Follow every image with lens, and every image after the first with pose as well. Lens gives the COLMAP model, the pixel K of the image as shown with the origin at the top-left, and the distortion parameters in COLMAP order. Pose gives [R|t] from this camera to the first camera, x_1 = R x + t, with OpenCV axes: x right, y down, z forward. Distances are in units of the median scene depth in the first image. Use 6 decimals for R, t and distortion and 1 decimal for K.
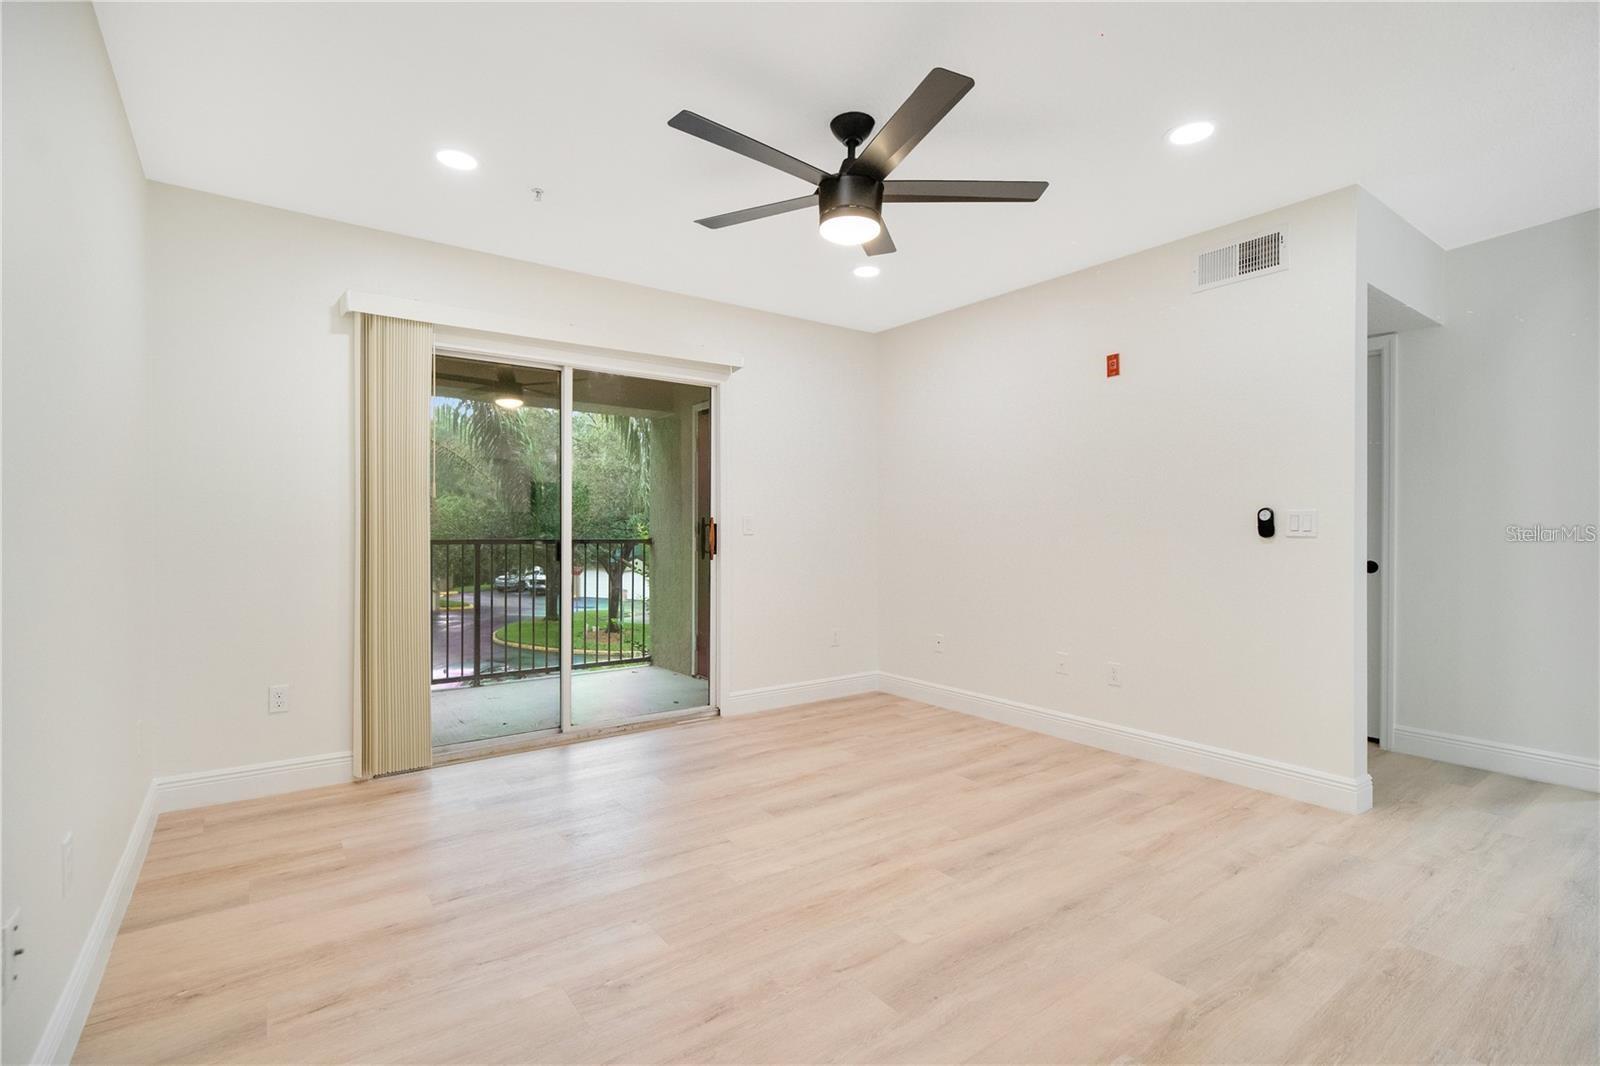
lens RADIAL K [[751.9, 0, 791.0], [0, 751.9, 531.3], [0, 0, 1]] dist [0.002037, 0.000275]
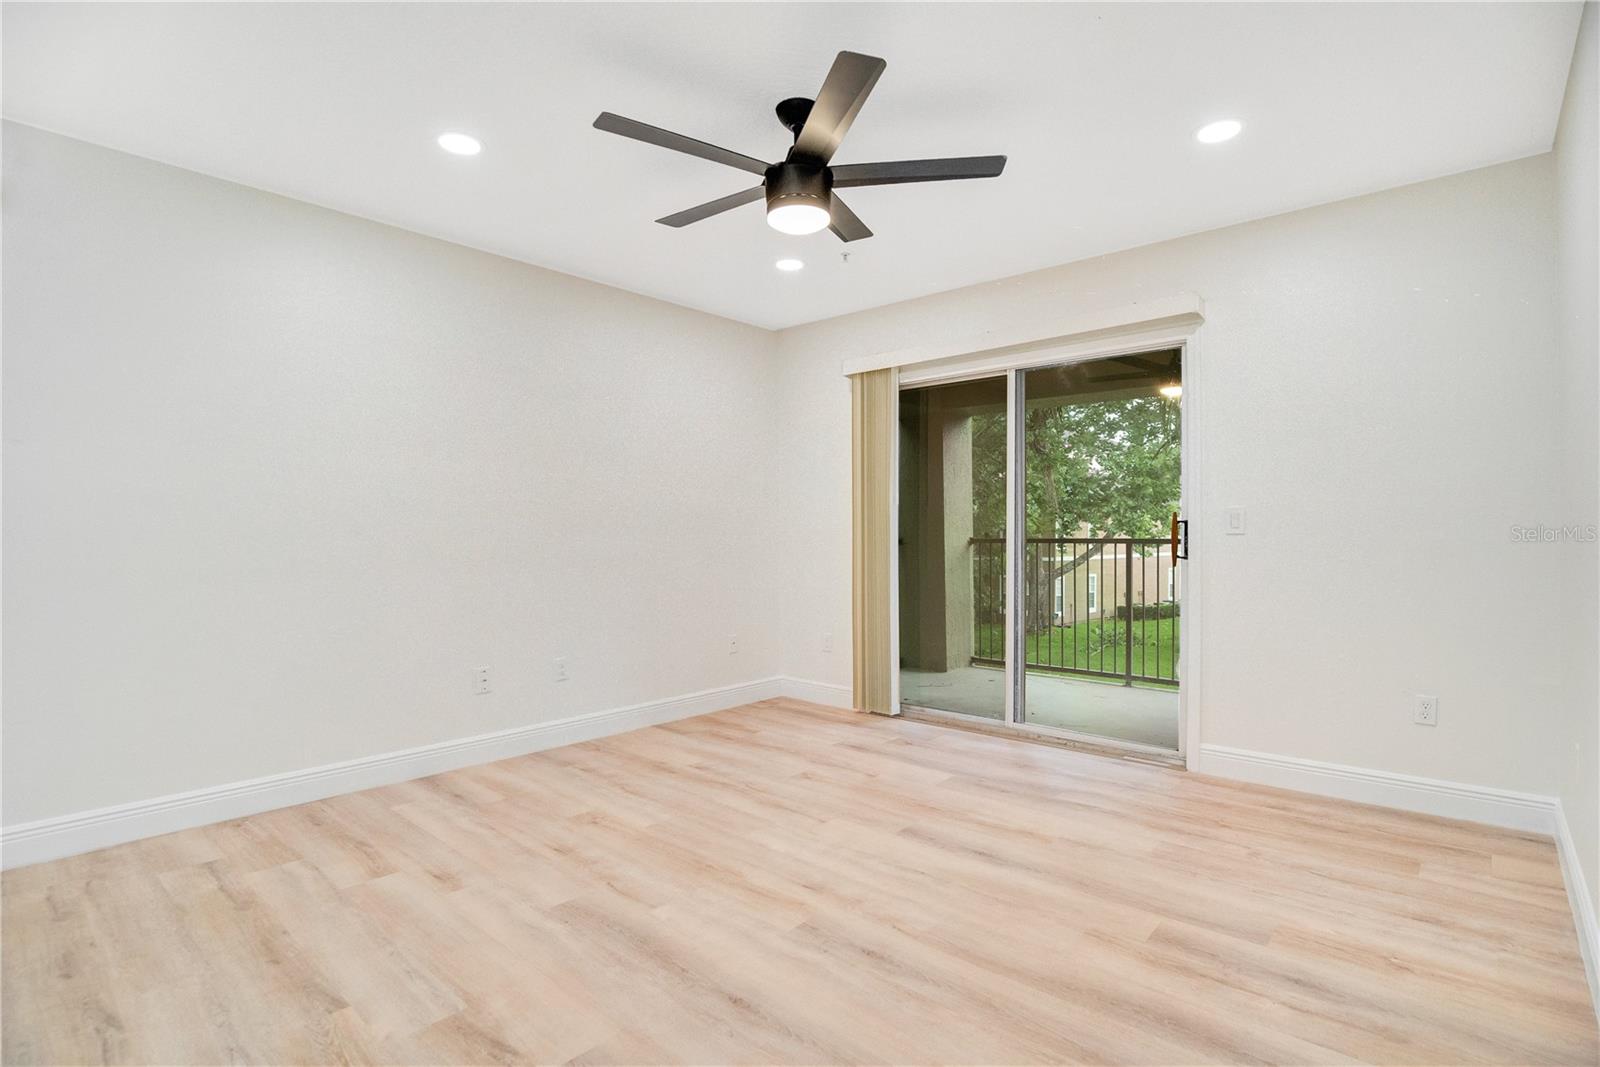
lens RADIAL K [[760.5, 0, 797.4], [0, 760.5, 533.9], [0, 0, 1]] dist [-0.028427, 0.003906]
pose [[0.217429, 0.002313, -0.976073, 0.771737], [0.003311, 0.999990, 0.003107, -0.000055], [0.976070, -0.003907, 0.217420, 0.590902]]
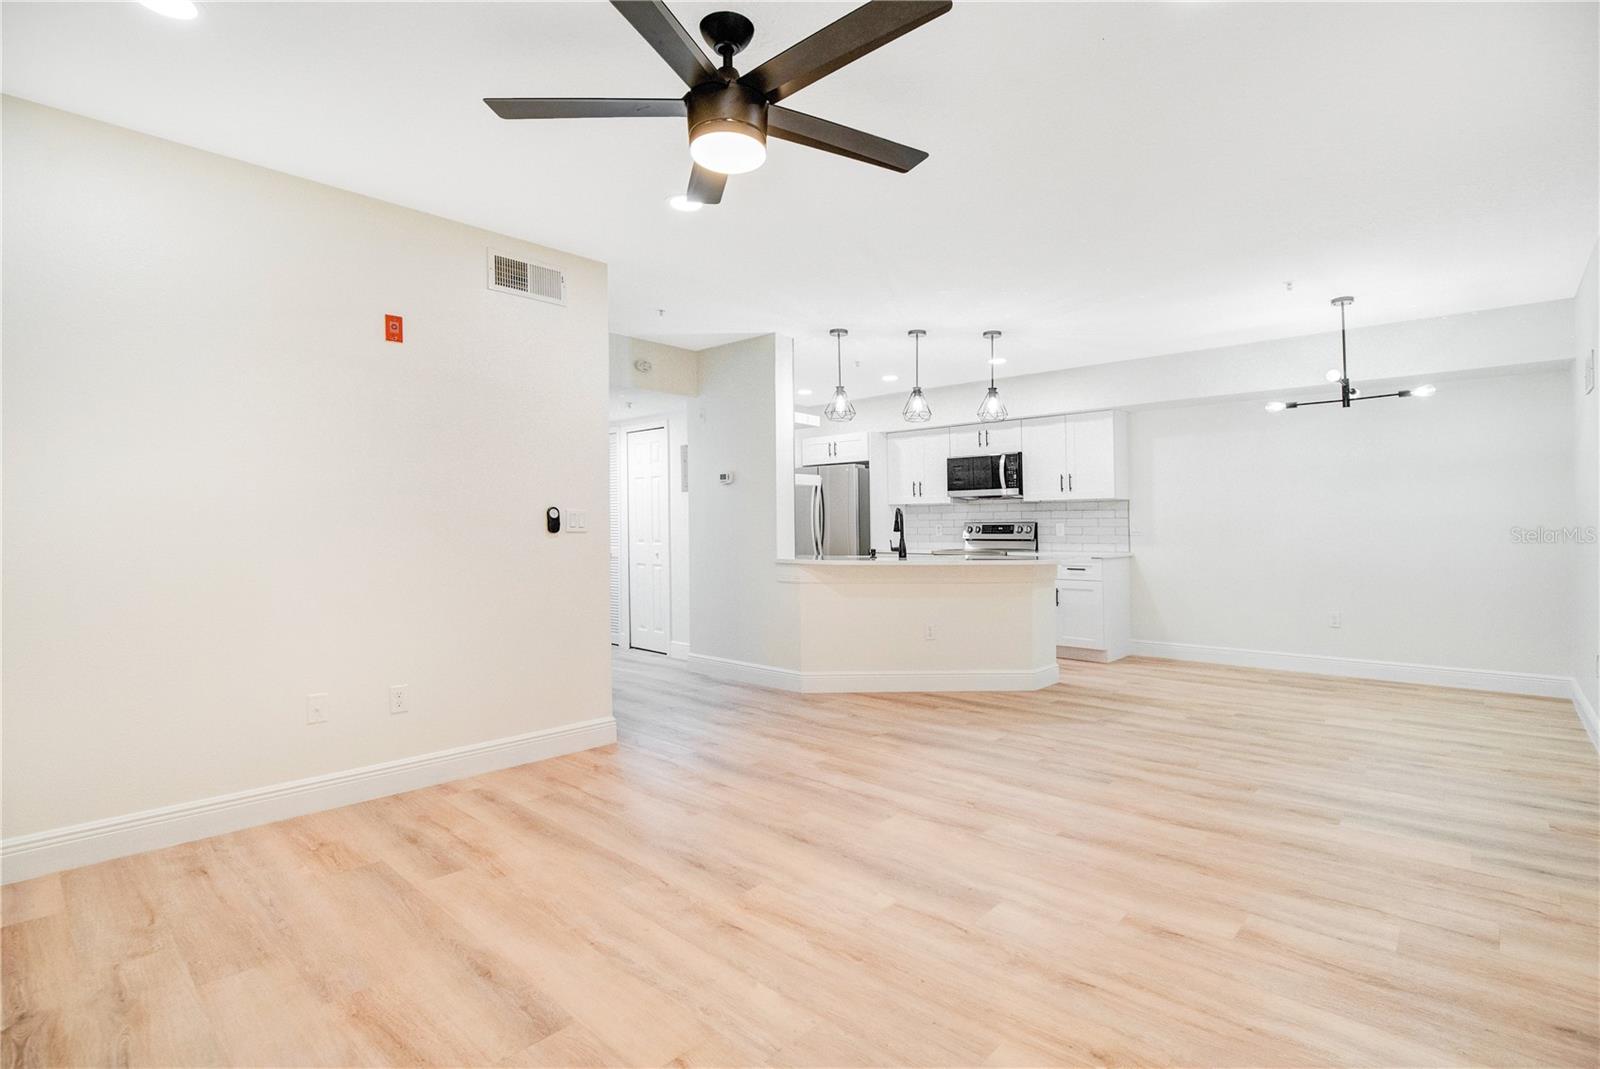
lens RADIAL K [[760.5, 0, 812.9], [0, 760.5, 505.7], [0, 0, 1]] dist [-0.028427, 0.003906]
pose [[-0.217267, 0.030982, 0.975620, -0.549736], [0.002187, 0.999509, -0.031254, 0.003508], [-0.976110, -0.004657, -0.217228, 0.827859]]
